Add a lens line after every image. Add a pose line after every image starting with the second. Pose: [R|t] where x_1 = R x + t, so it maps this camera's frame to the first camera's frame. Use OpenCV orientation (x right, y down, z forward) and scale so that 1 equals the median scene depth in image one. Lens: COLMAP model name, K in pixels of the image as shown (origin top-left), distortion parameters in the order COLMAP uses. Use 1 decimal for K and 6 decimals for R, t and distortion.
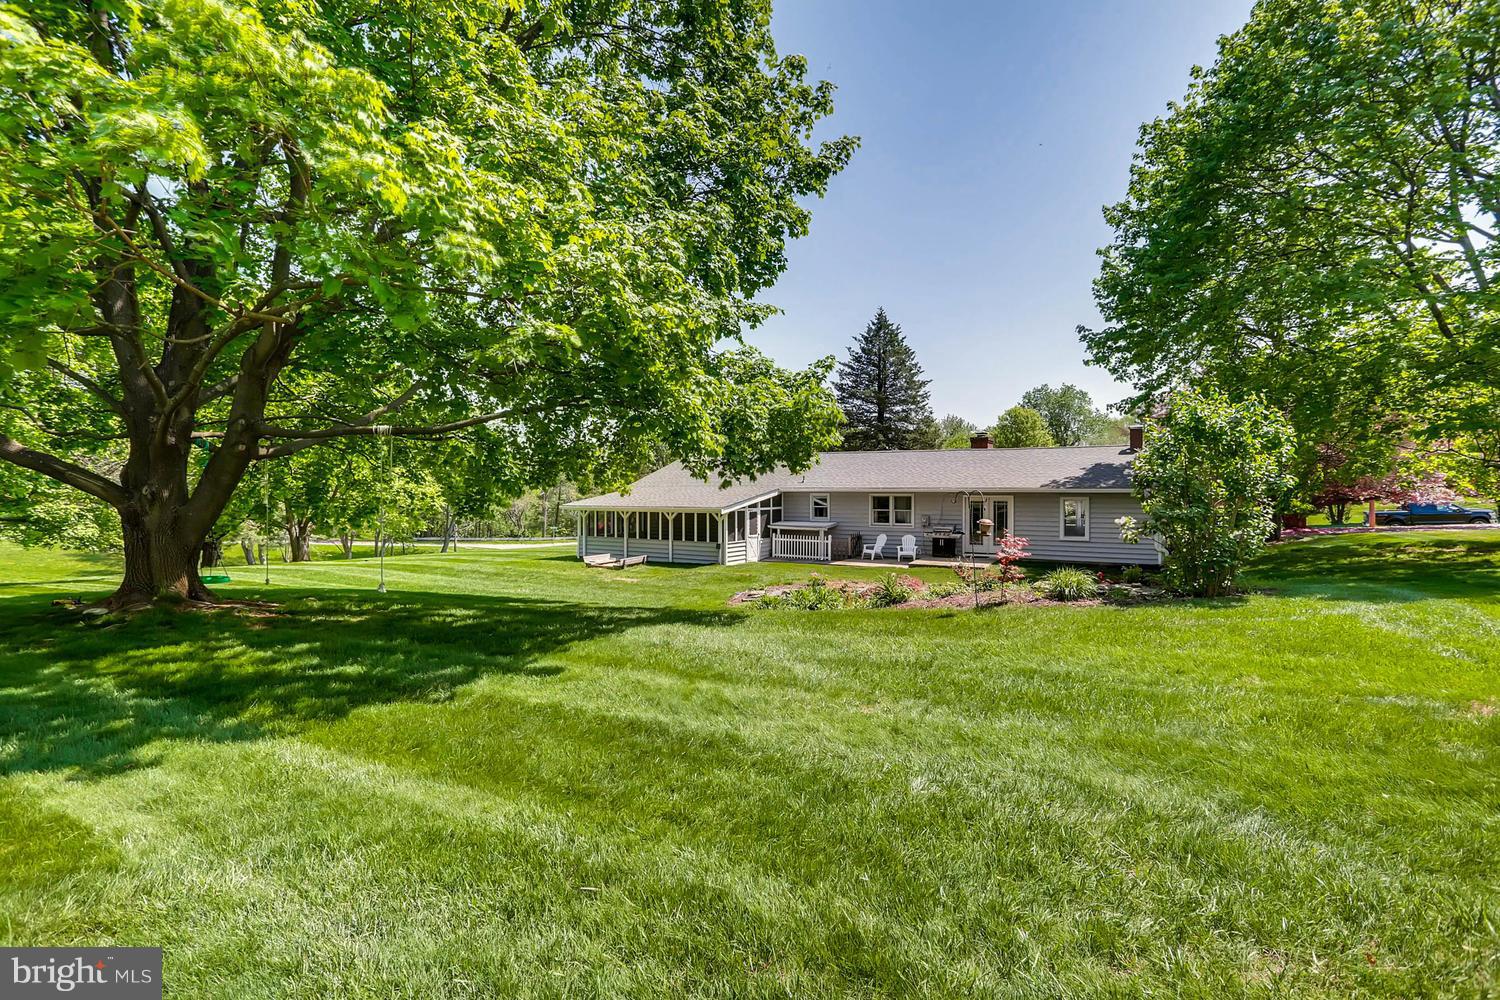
lens RADIAL K [[717.2, 0, 753.7], [0, 717.2, 491.6], [0, 0, 1]] dist [-0.002294, 0.000705]
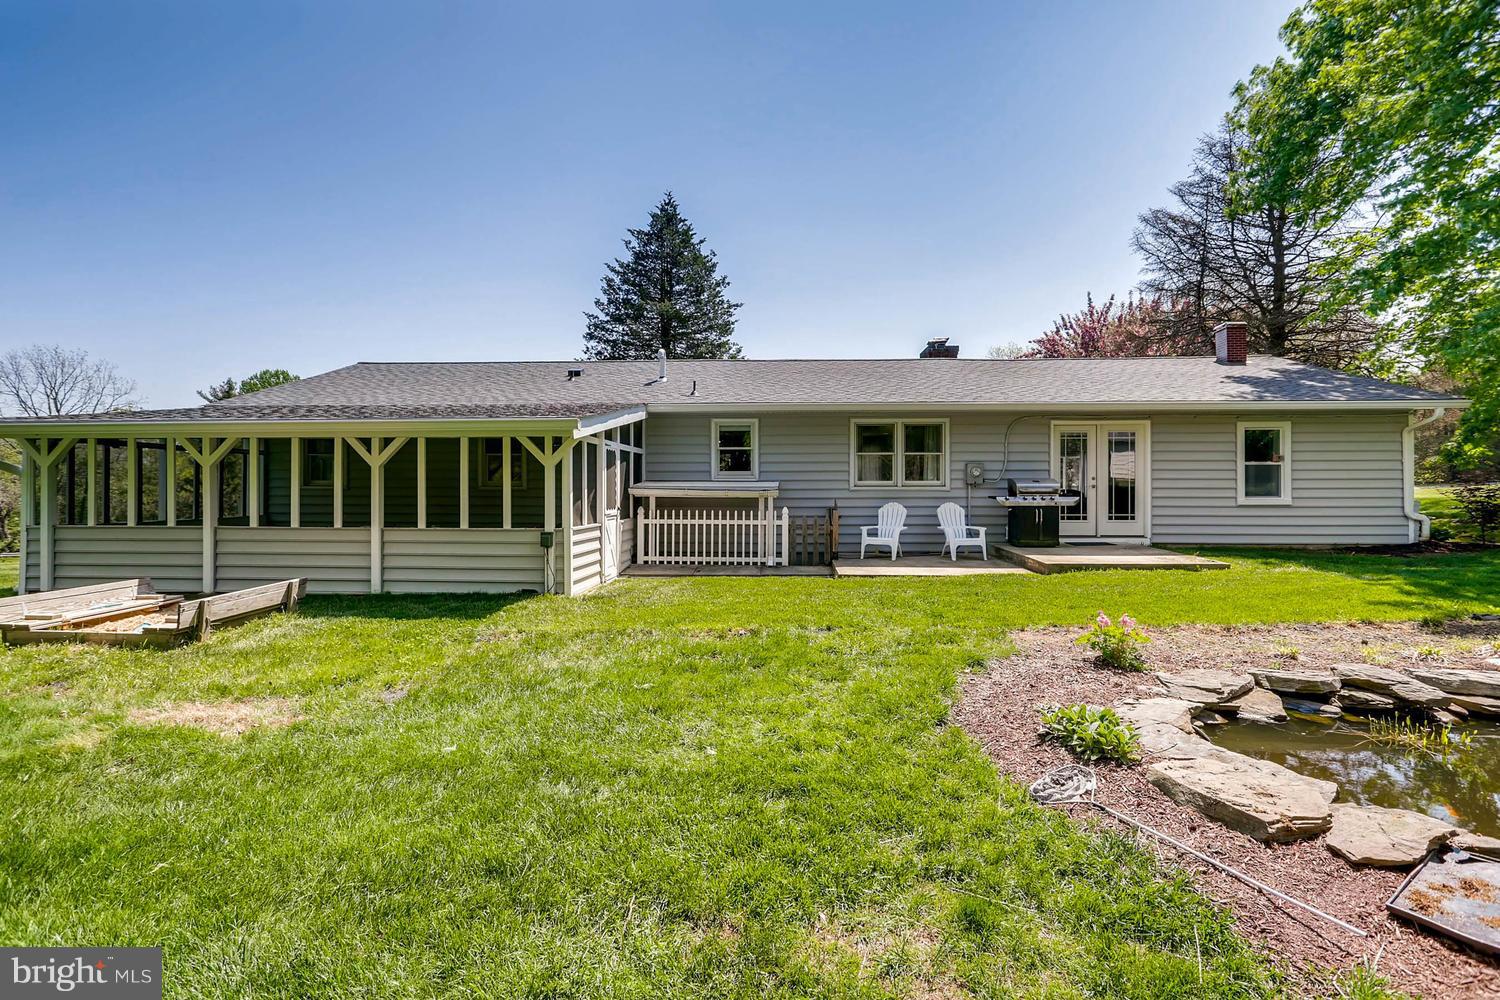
lens RADIAL K [[717.2, 0, 753.7], [0, 717.2, 491.6], [0, 0, 1]] dist [-0.002294, 0.000705]
pose [[0.890279, -0.001598, 0.455413, -0.110068], [0.001514, 0.999999, 0.000548, 0.050830], [-0.455413, 0.000201, 0.890280, 0.619994]]
